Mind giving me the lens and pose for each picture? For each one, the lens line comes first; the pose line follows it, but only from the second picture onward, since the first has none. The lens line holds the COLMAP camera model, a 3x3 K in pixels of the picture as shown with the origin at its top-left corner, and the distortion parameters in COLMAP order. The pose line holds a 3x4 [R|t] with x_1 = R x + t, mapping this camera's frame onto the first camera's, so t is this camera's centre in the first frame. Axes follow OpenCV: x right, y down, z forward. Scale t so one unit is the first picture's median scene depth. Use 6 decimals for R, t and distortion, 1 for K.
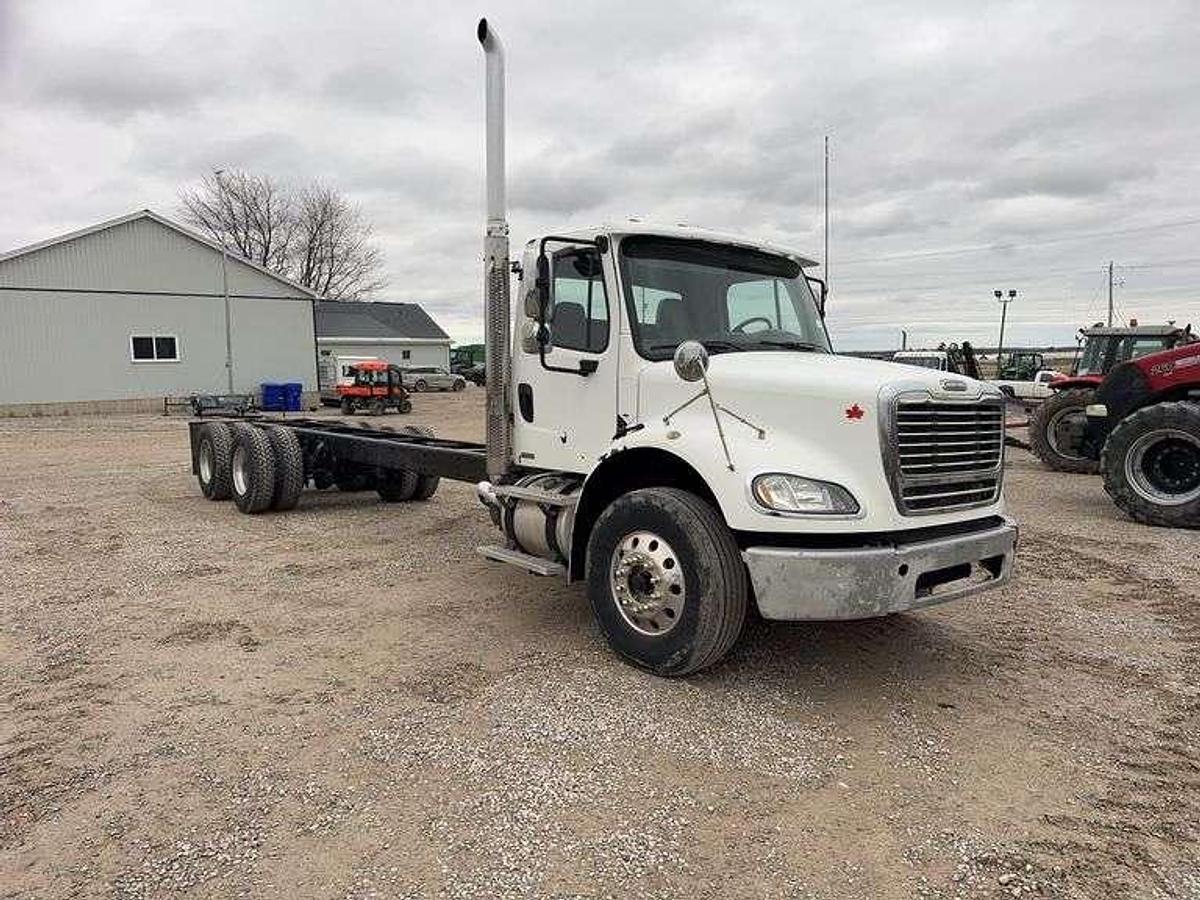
lens RADIAL K [[874.6, 0, 595.4], [0, 874.6, 456.2], [0, 0, 1]] dist [0.086743, -0.028785]
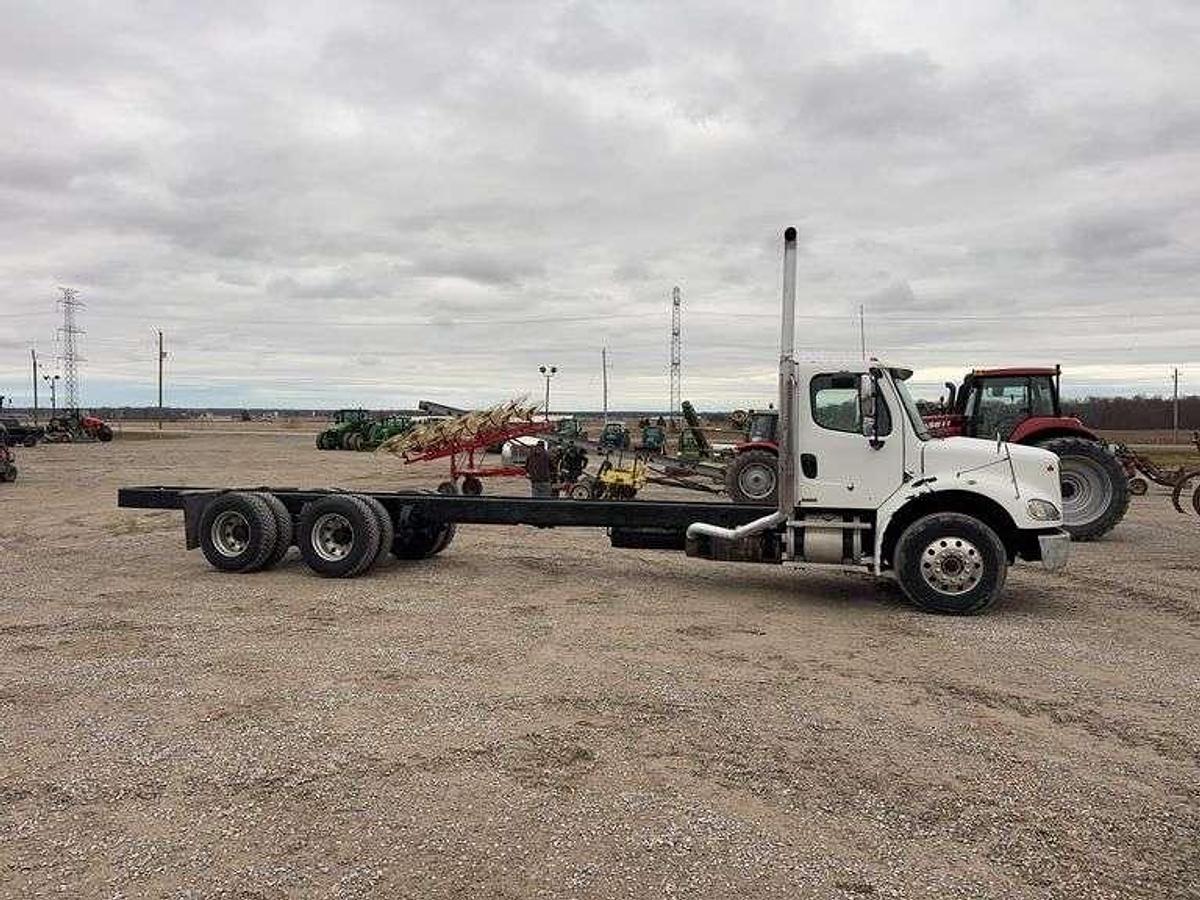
lens RADIAL K [[874.6, 0, 578.8], [0, 874.6, 448.9], [0, 0, 1]] dist [0.086743, -0.028785]
pose [[0.833675, -0.005851, 0.552225, -1.438472], [0.046215, 0.997176, -0.059204, -0.019010], [-0.550319, 0.074878, 0.831590, -0.097520]]
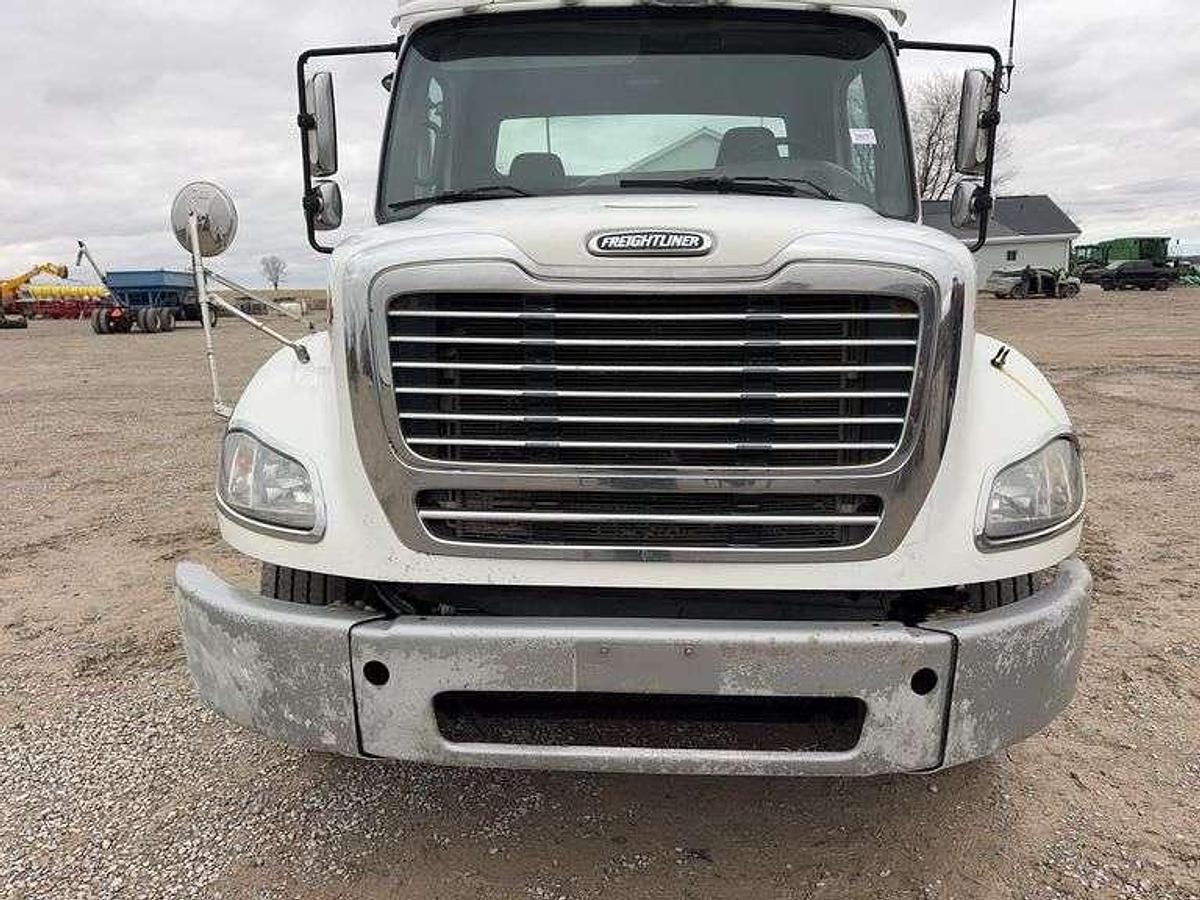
lens RADIAL K [[867.3, 0, 598.3], [0, 867.3, 459.8], [0, 0, 1]] dist [0.052331, -0.047972]
pose [[0.735584, 0.109345, -0.668550, 0.577833], [-0.039025, 0.992088, 0.119323, -0.027139], [0.676308, -0.061682, 0.734032, 0.621044]]
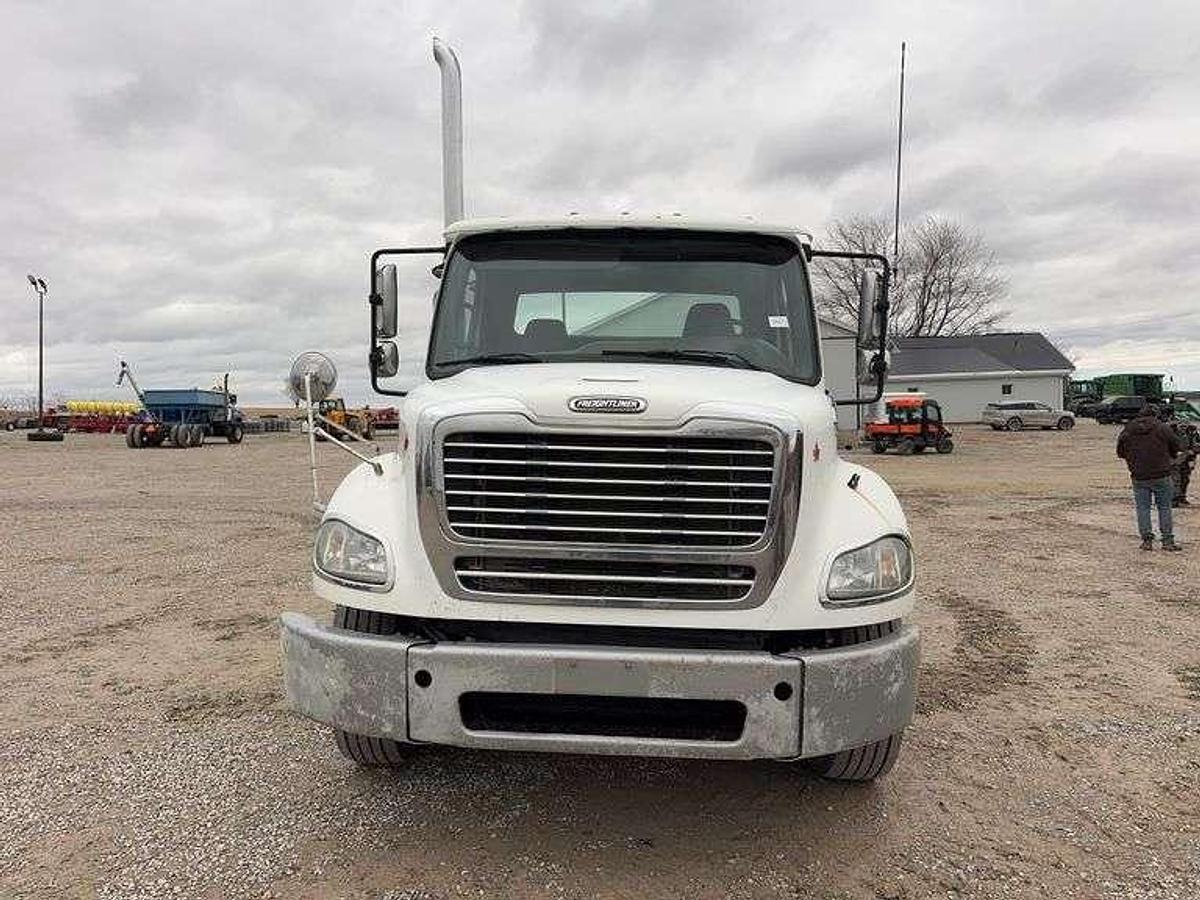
lens RADIAL K [[867.3, 0, 589.1], [0, 867.3, 433.0], [0, 0, 1]] dist [0.052331, -0.047972]
pose [[0.720051, 0.008866, -0.693865, 0.728848], [-0.058480, 0.997137, -0.047945, -0.026460], [0.691453, 0.075100, 0.718508, 0.488469]]
